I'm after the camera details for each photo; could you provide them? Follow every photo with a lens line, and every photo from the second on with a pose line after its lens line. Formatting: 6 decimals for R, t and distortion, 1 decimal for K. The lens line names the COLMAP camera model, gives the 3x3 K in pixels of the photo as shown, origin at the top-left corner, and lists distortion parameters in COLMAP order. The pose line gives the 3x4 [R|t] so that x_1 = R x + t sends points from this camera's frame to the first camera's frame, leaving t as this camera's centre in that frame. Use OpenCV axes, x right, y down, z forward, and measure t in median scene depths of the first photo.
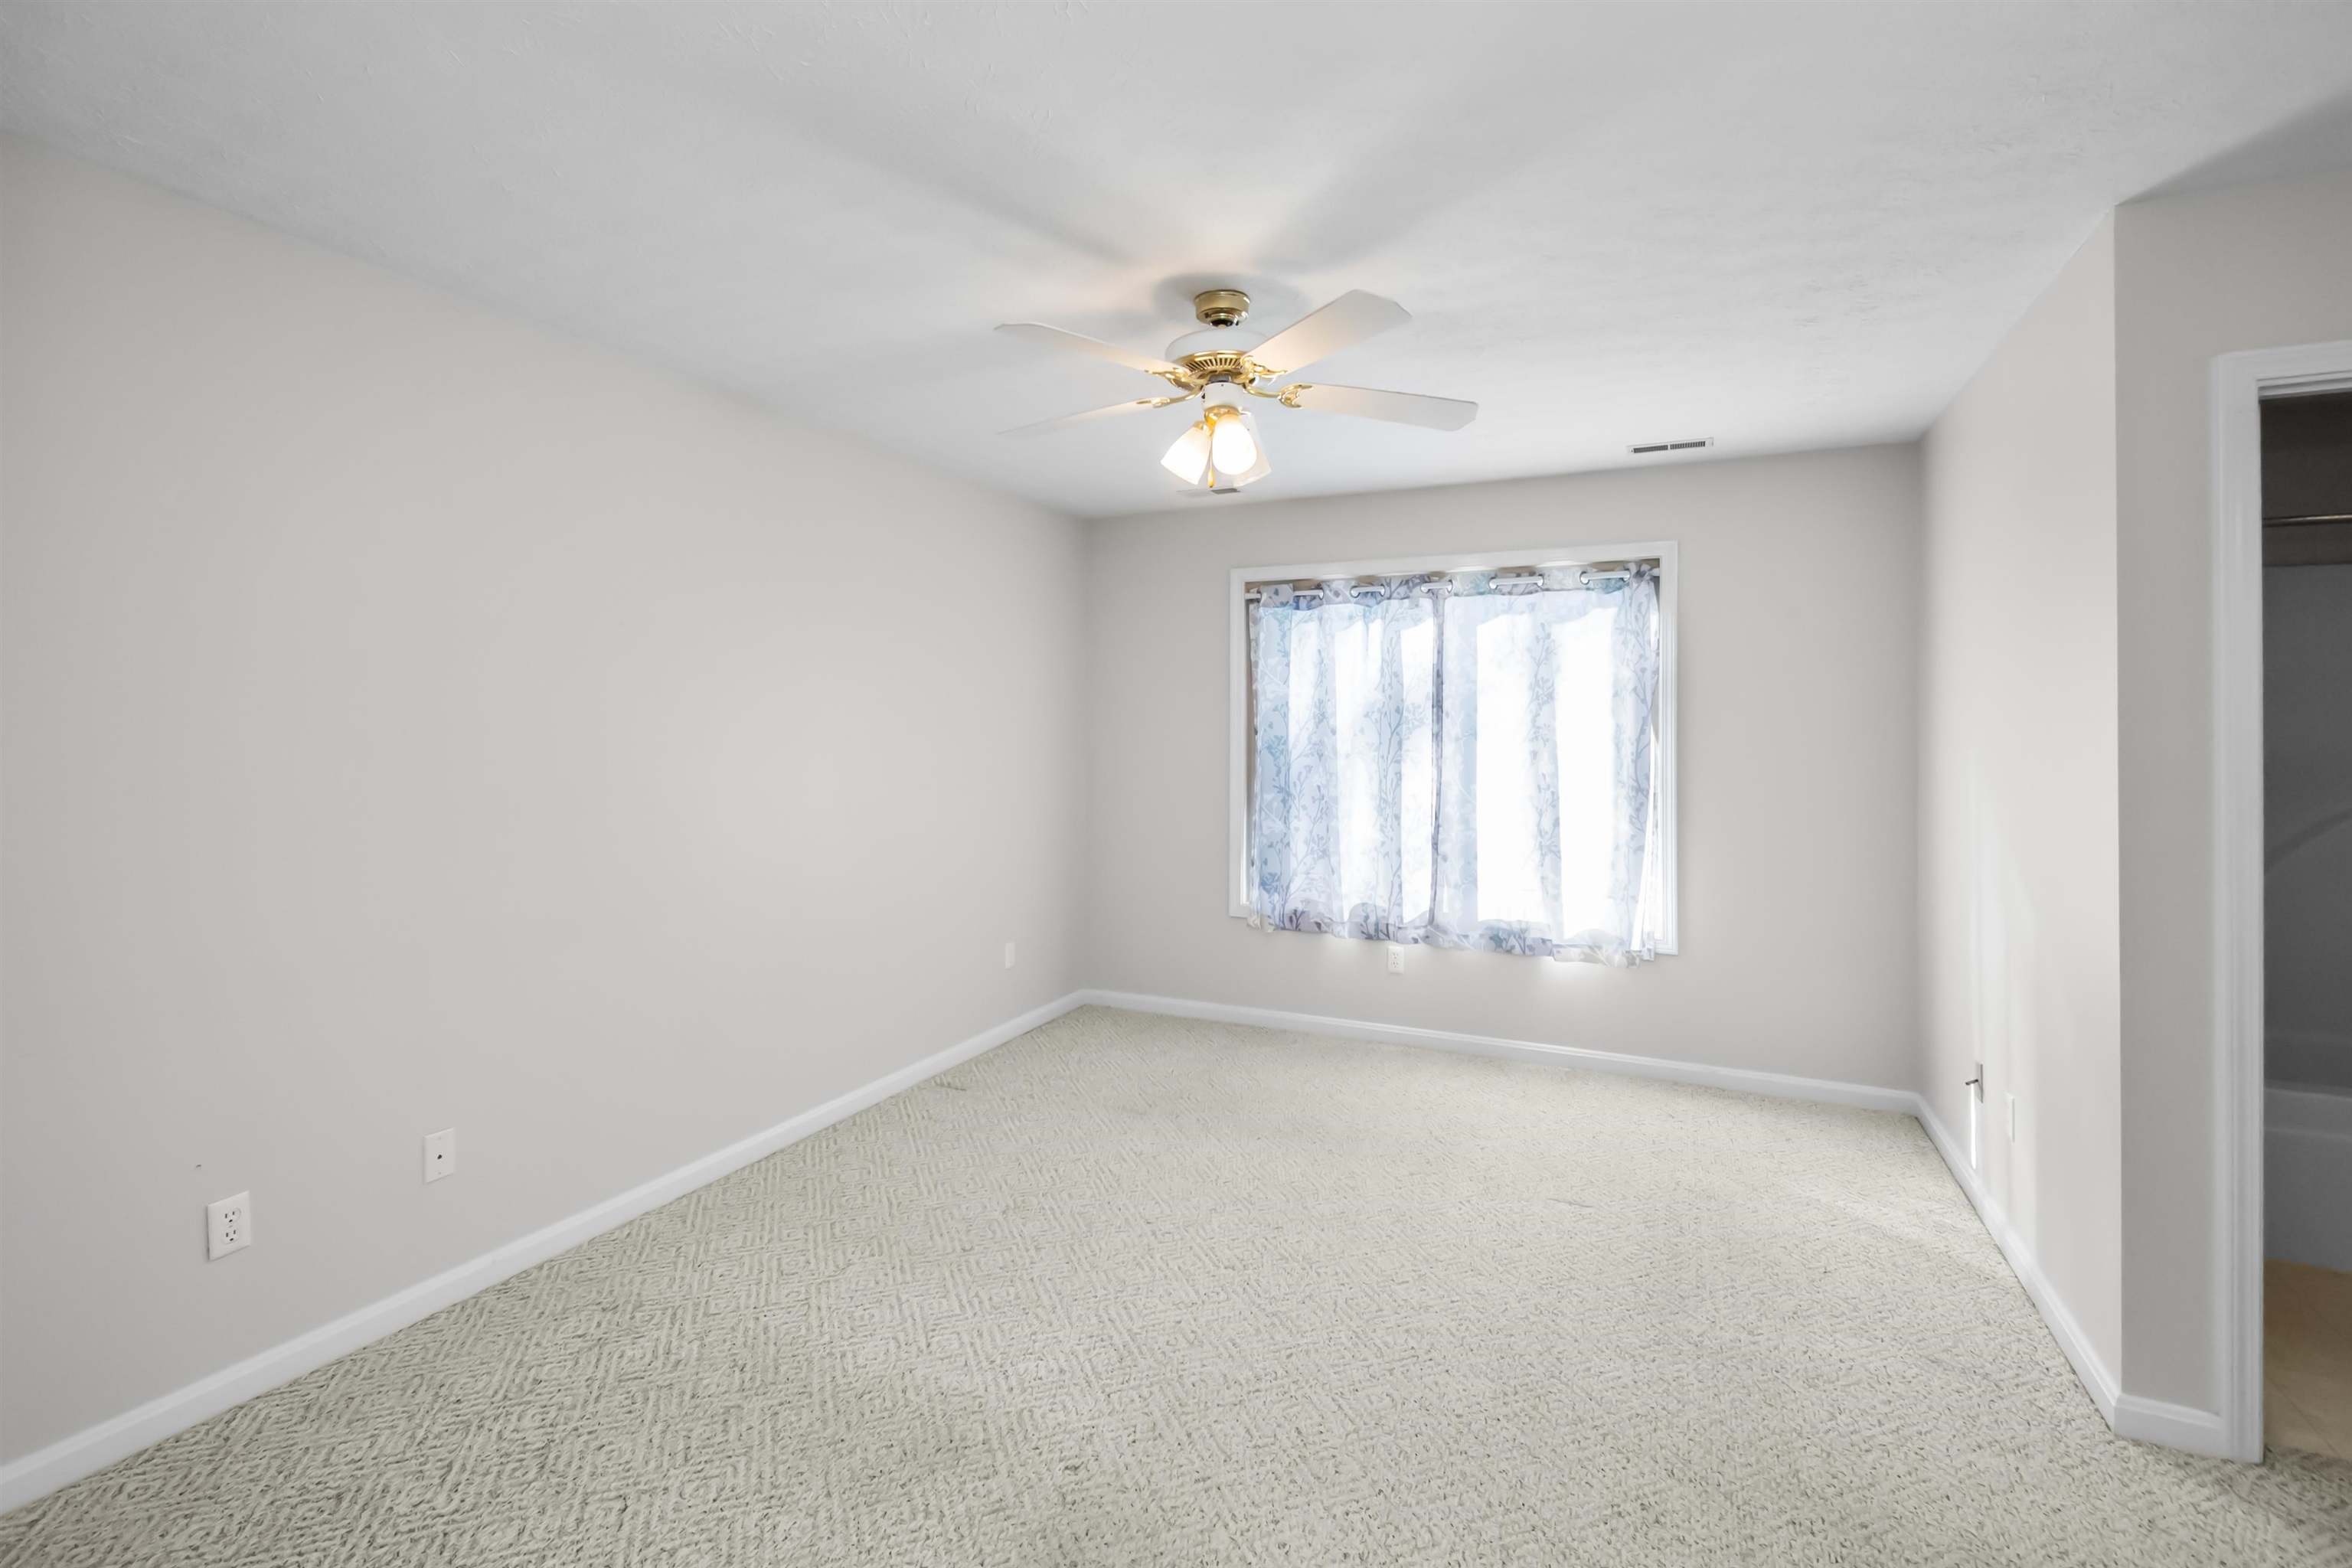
lens RADIAL K [[1057.7, 0, 1174.5], [0, 1057.7, 722.5], [0, 0, 1]] dist [-0.000529, -0.000306]
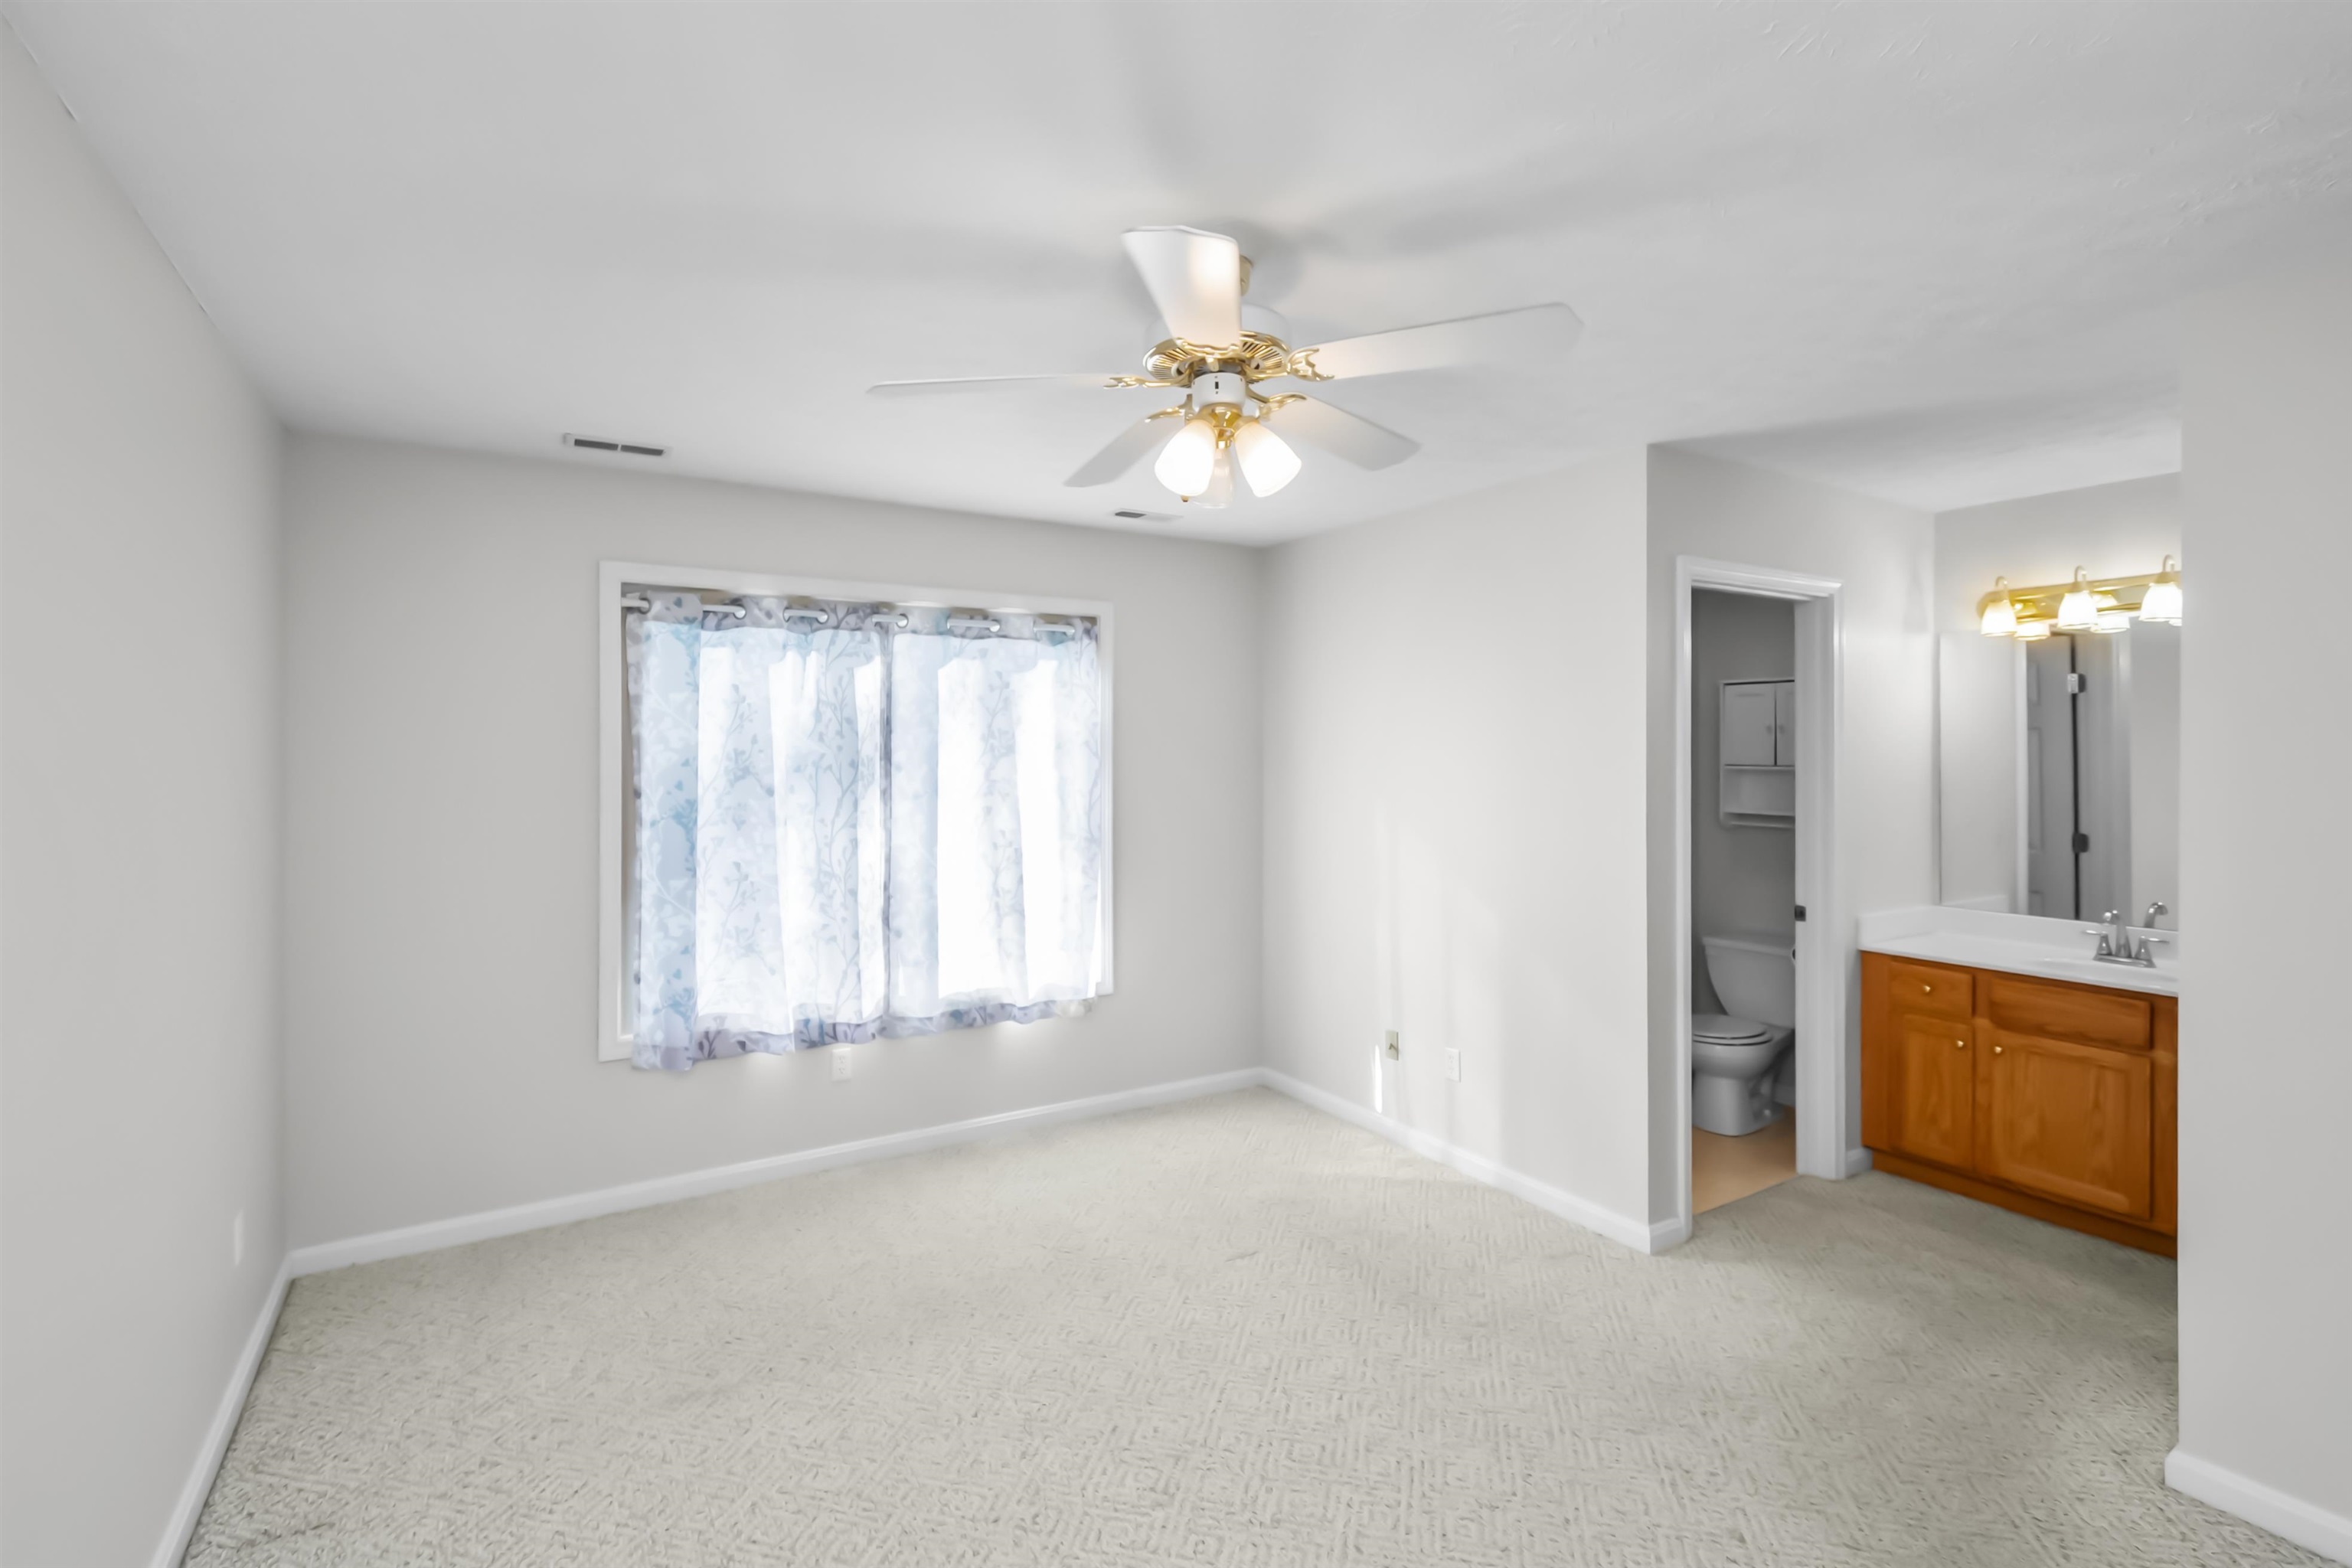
lens RADIAL K [[1069.0, 0, 1173.0], [0, 1069.0, 750.7], [0, 0, 1]] dist [0.001520, 0.000356]
pose [[0.557738, -0.002141, 0.830014, -0.345419], [0.000125, 0.999997, 0.002496, -0.024079], [-0.830017, -0.001288, 0.557737, 0.322125]]
